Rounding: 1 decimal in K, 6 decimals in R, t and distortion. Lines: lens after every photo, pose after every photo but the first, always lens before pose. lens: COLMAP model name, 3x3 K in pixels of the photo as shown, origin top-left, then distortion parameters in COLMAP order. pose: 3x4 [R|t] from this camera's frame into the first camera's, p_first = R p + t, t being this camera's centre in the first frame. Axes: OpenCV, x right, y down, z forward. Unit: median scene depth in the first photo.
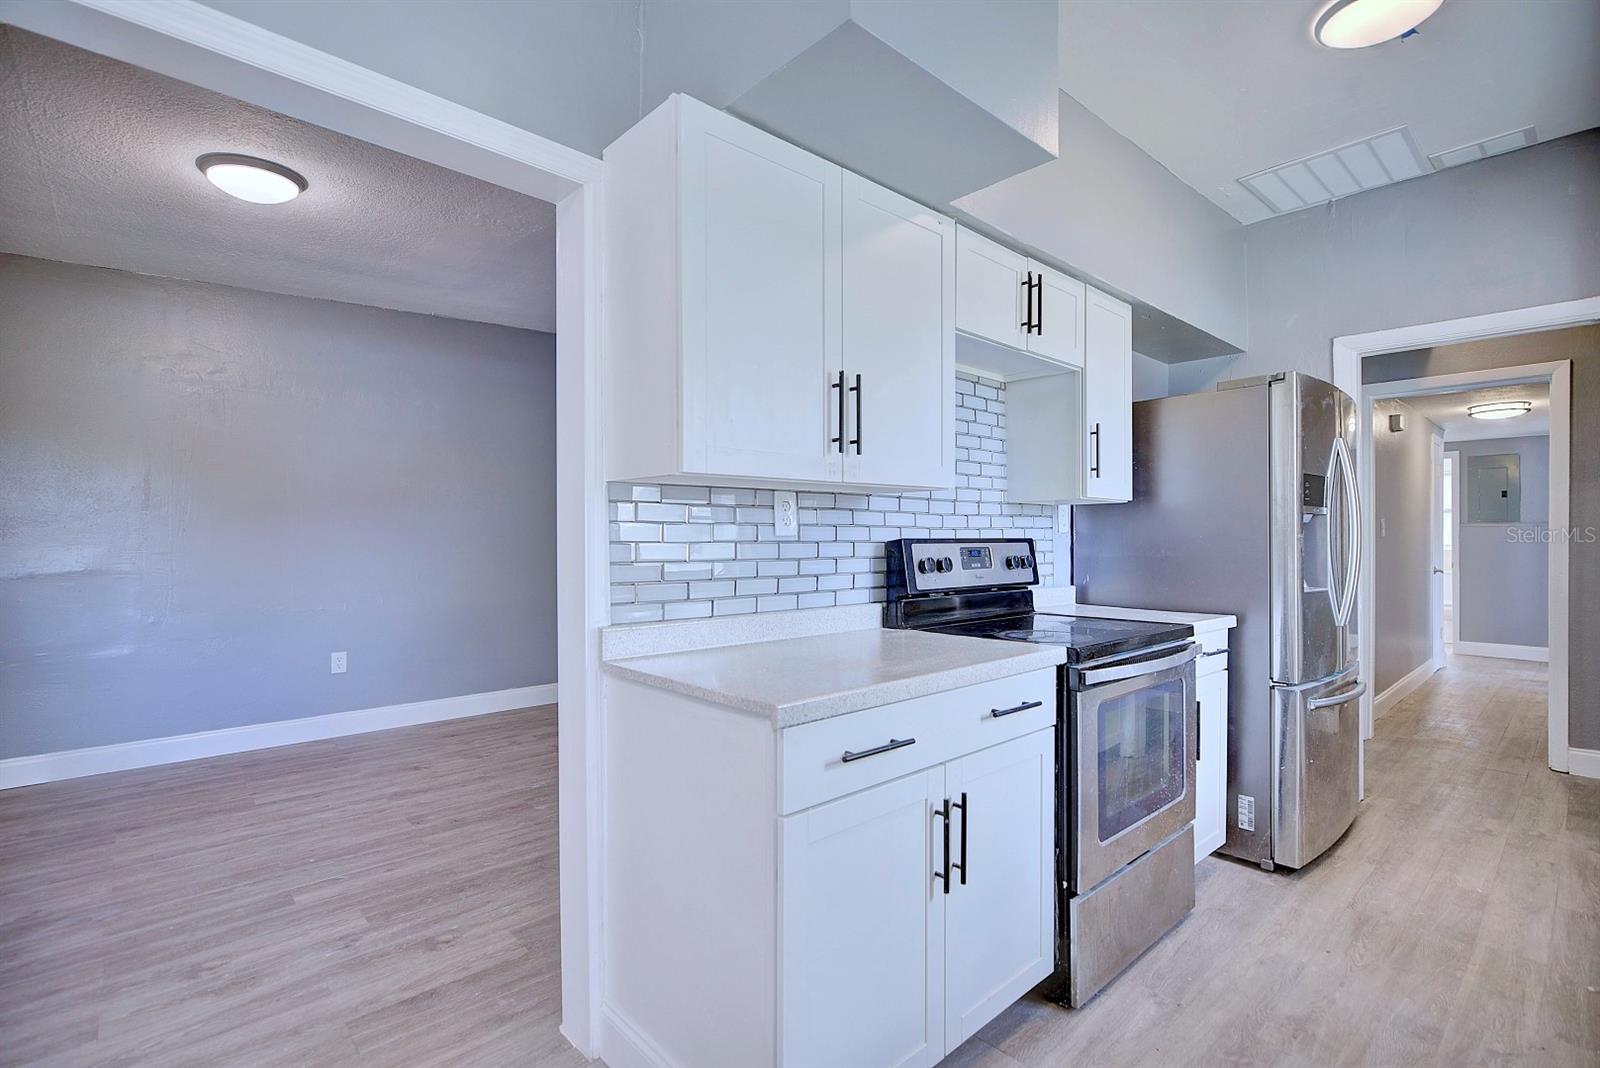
lens RADIAL K [[731.6, 0, 797.6], [0, 731.6, 531.7], [0, 0, 1]] dist [-0.005166, -0.002439]
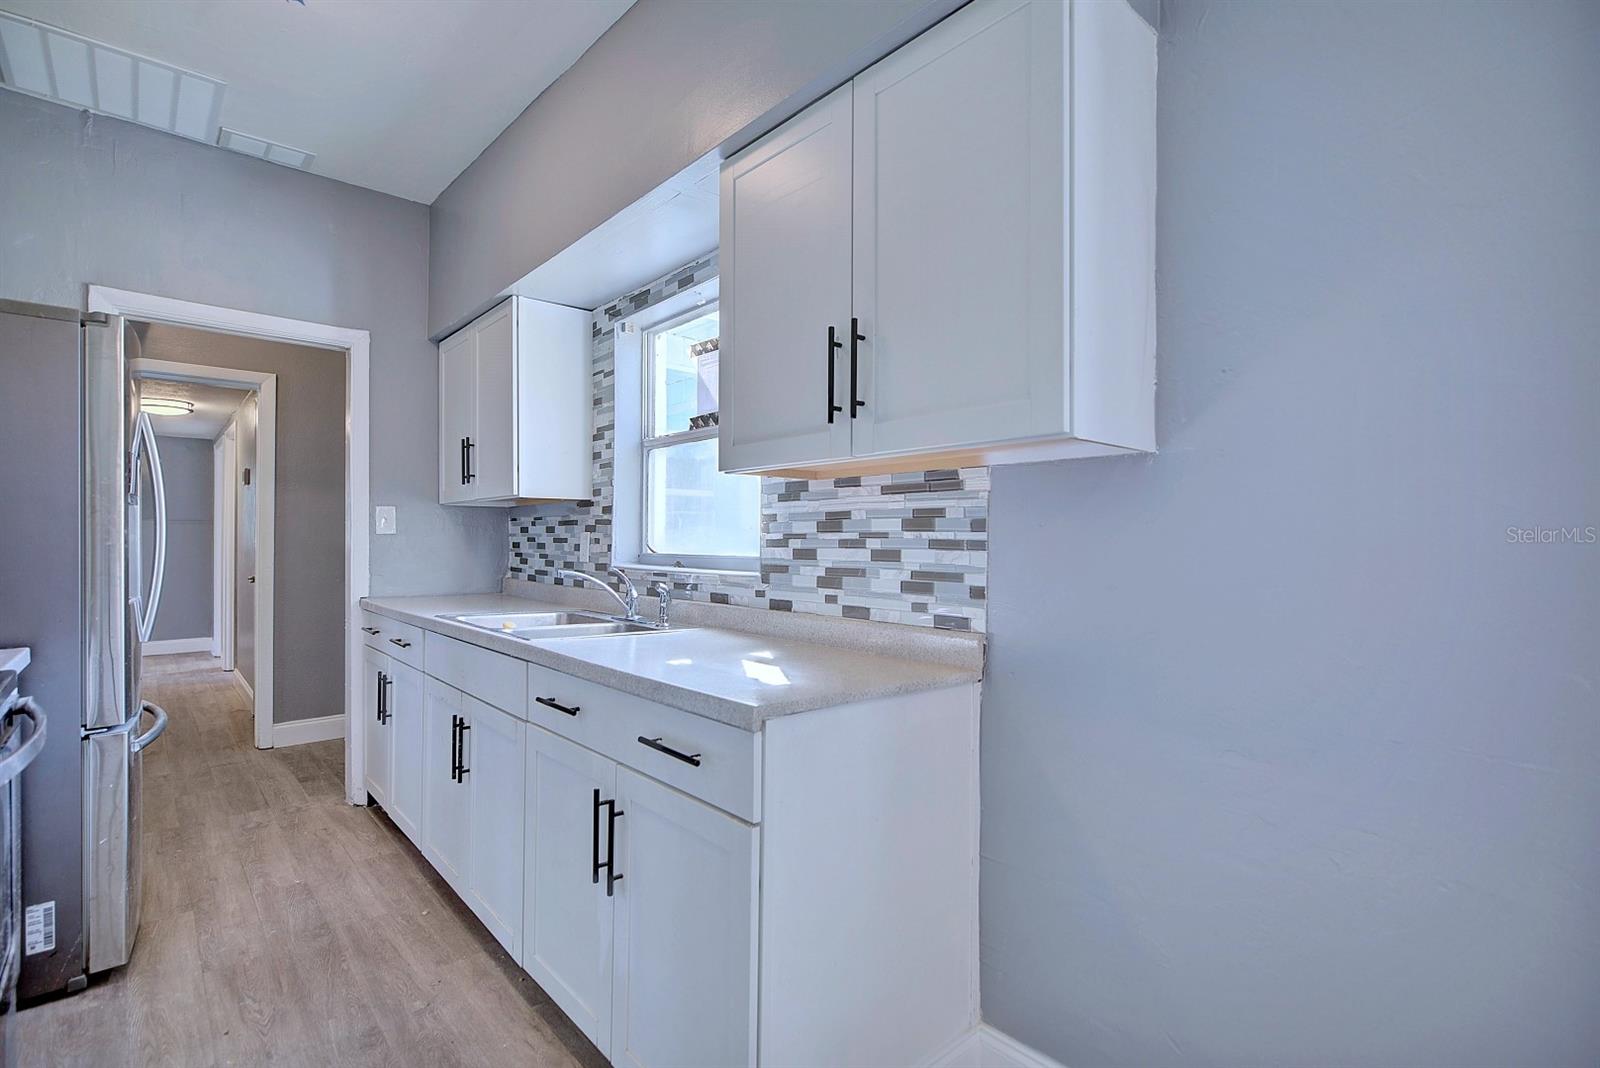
lens RADIAL K [[731.6, 0, 817.5], [0, 731.6, 533.7], [0, 0, 1]] dist [-0.005166, -0.002439]
pose [[-0.009168, 0.004912, 0.999946, -0.082571], [-0.011229, 0.999924, -0.005015, 0.004089], [-0.999895, -0.011274, -0.009112, 0.268150]]
